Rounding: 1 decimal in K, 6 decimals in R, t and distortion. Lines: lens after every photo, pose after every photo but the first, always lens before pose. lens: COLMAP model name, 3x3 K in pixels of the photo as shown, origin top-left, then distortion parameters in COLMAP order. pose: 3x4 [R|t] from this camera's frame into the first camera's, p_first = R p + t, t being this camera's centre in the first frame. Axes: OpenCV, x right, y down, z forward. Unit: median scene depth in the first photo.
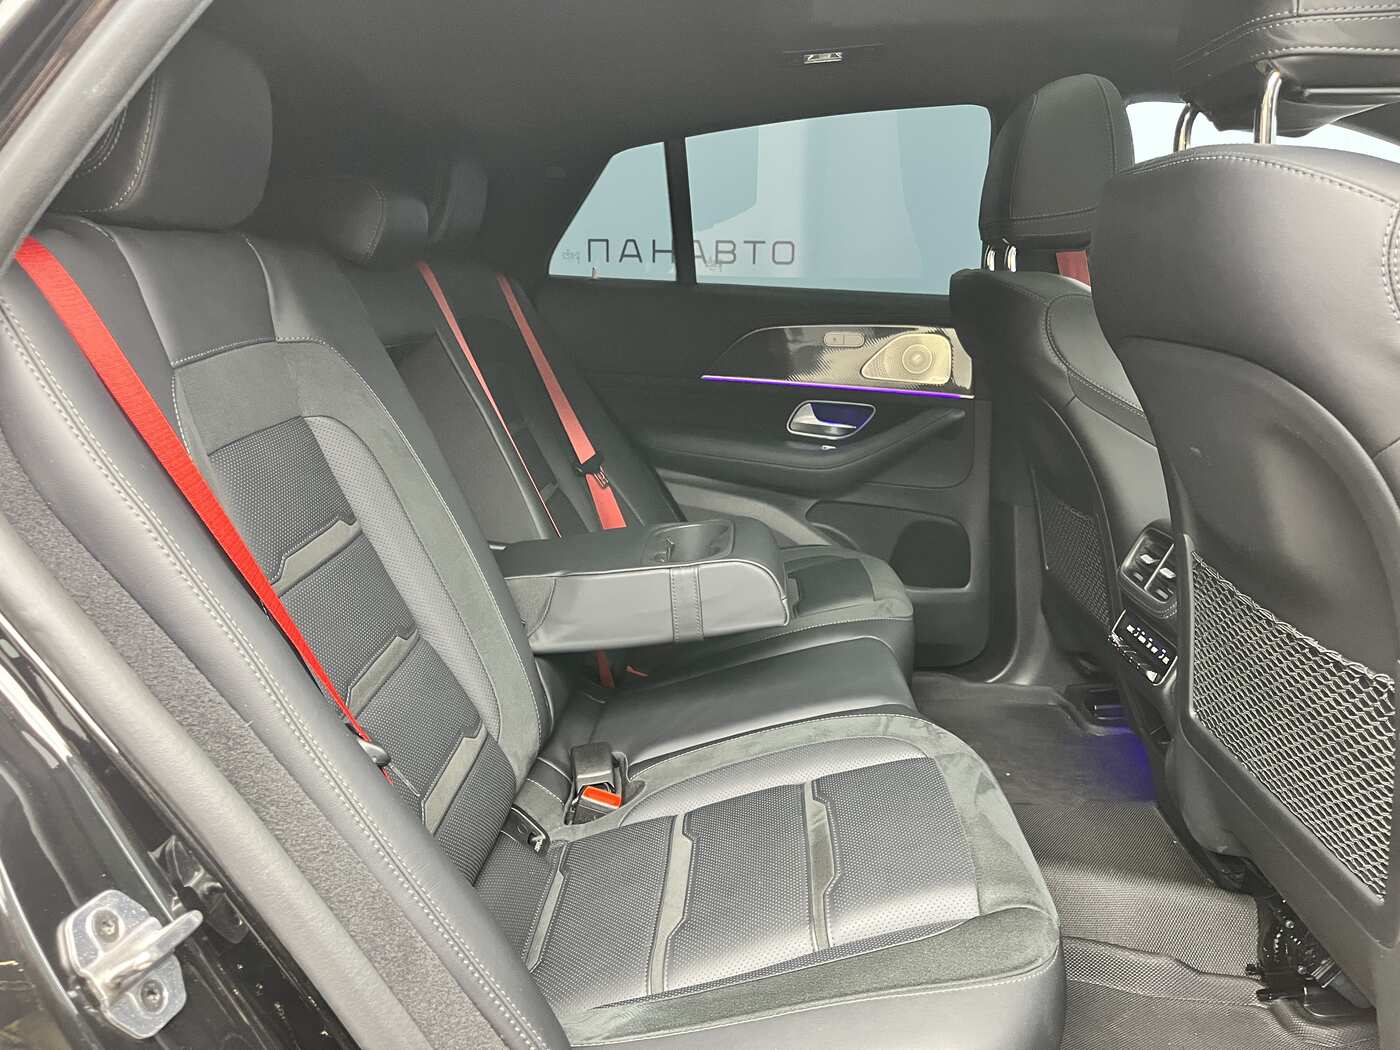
lens RADIAL K [[1025.7, 0, 700.0], [0, 1025.7, 525.0], [0, 0, 1]] dist [0.108276, -0.130851]
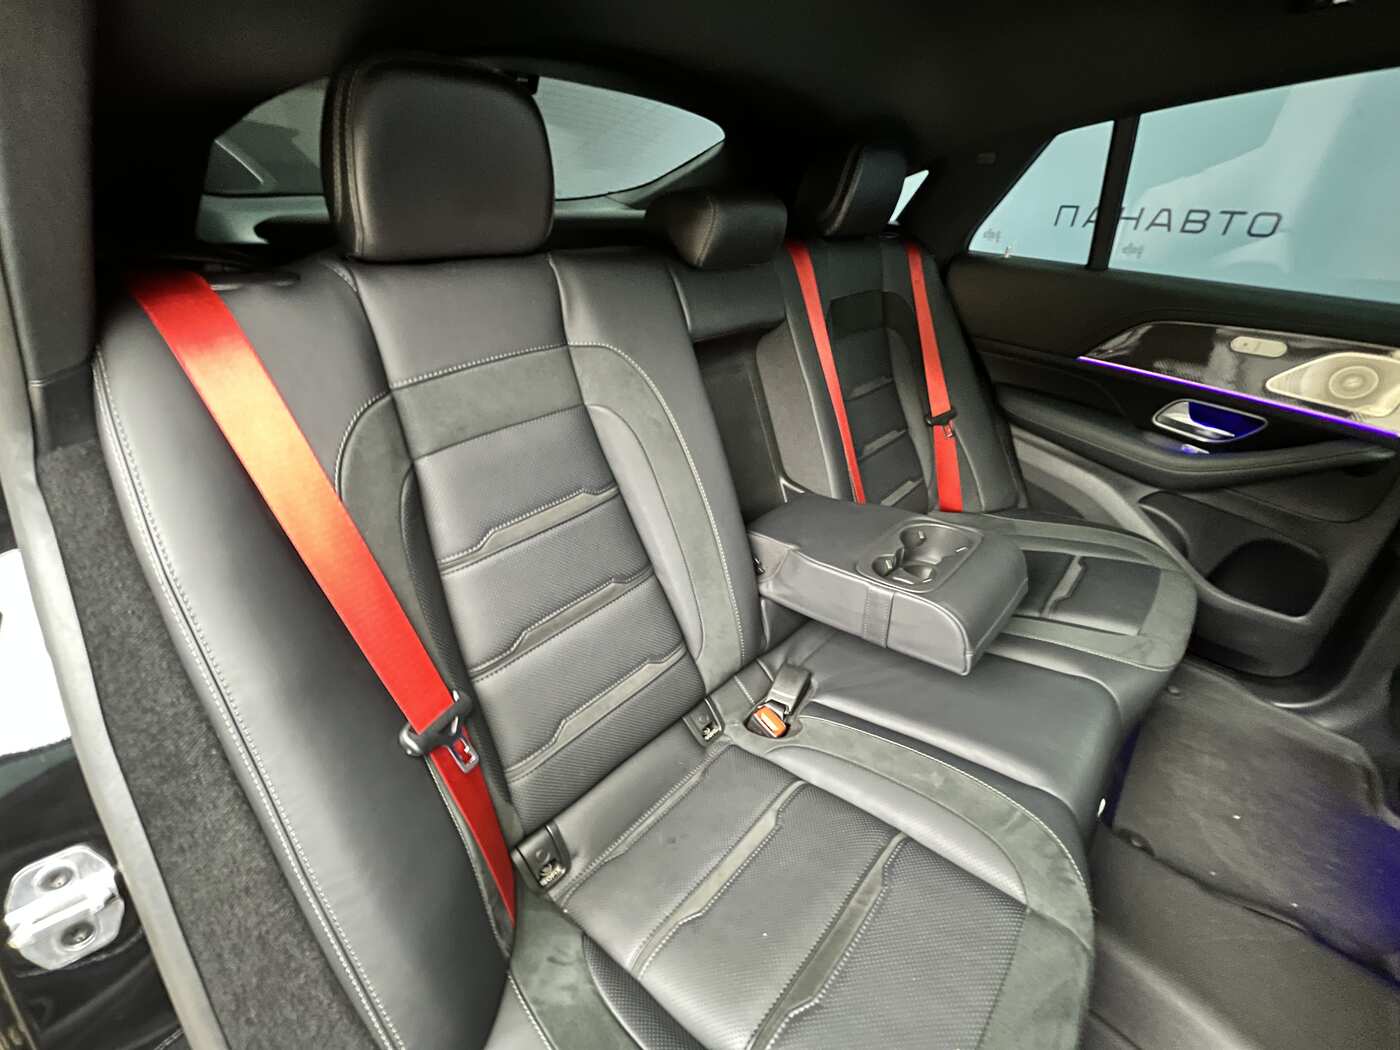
lens RADIAL K [[554.0, 0, 700.0], [0, 554.0, 525.0], [0, 0, 1]] dist [-0.000124, 0.000051]
pose [[0.765584, 0.341271, -0.545358, 0.077796], [-0.173622, 0.925852, 0.335640, -0.107233], [0.619464, -0.162274, 0.768070, 0.253799]]
